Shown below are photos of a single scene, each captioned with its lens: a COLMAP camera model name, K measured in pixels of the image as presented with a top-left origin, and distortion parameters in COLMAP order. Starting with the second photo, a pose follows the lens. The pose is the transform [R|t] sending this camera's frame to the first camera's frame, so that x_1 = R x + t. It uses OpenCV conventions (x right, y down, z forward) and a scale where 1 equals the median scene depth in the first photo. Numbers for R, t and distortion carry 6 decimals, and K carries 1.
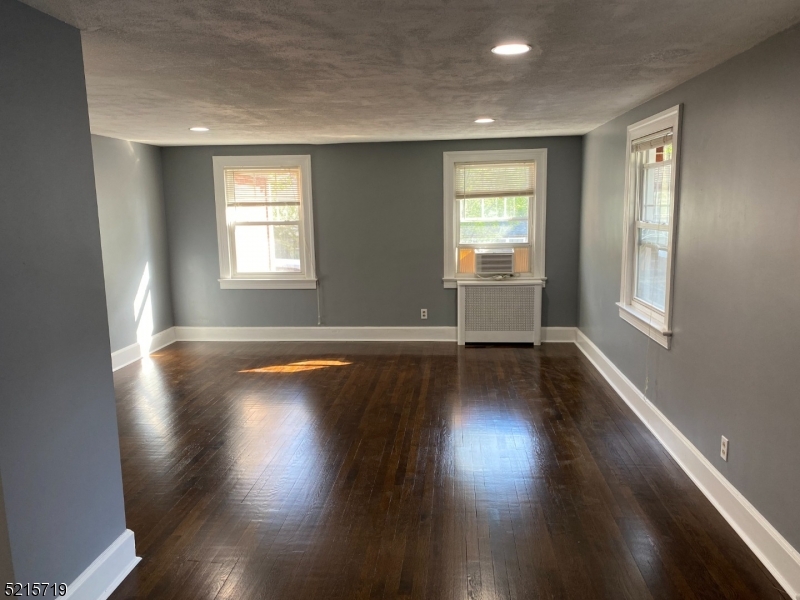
lens RADIAL K [[599.7, 0, 403.0], [0, 599.7, 299.8], [0, 0, 1]] dist [0.060959, -0.105502]
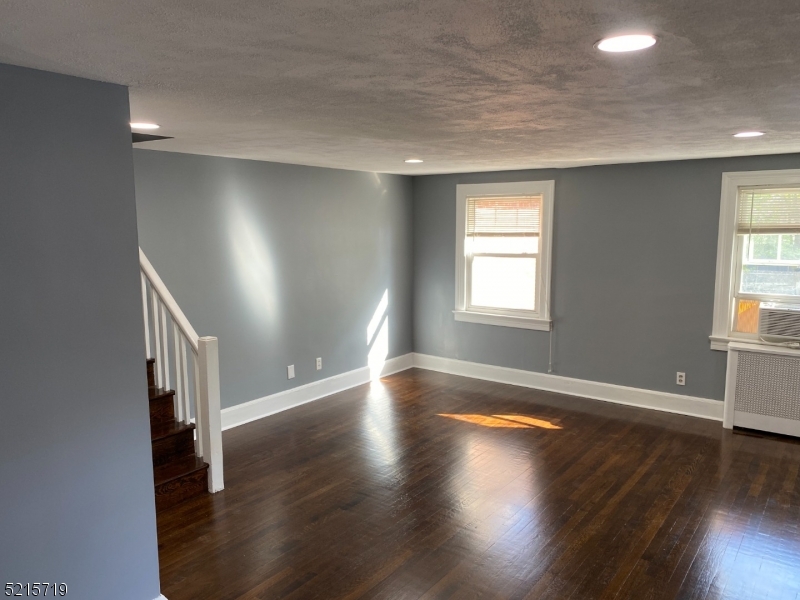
lens RADIAL K [[599.7, 0, 403.0], [0, 599.7, 299.8], [0, 0, 1]] dist [0.060959, -0.105502]
pose [[0.851256, 0.080545, -0.518533, 0.130357], [-0.091134, 0.995826, 0.005073, -0.050832], [0.516777, 0.042937, 0.855043, 0.138237]]
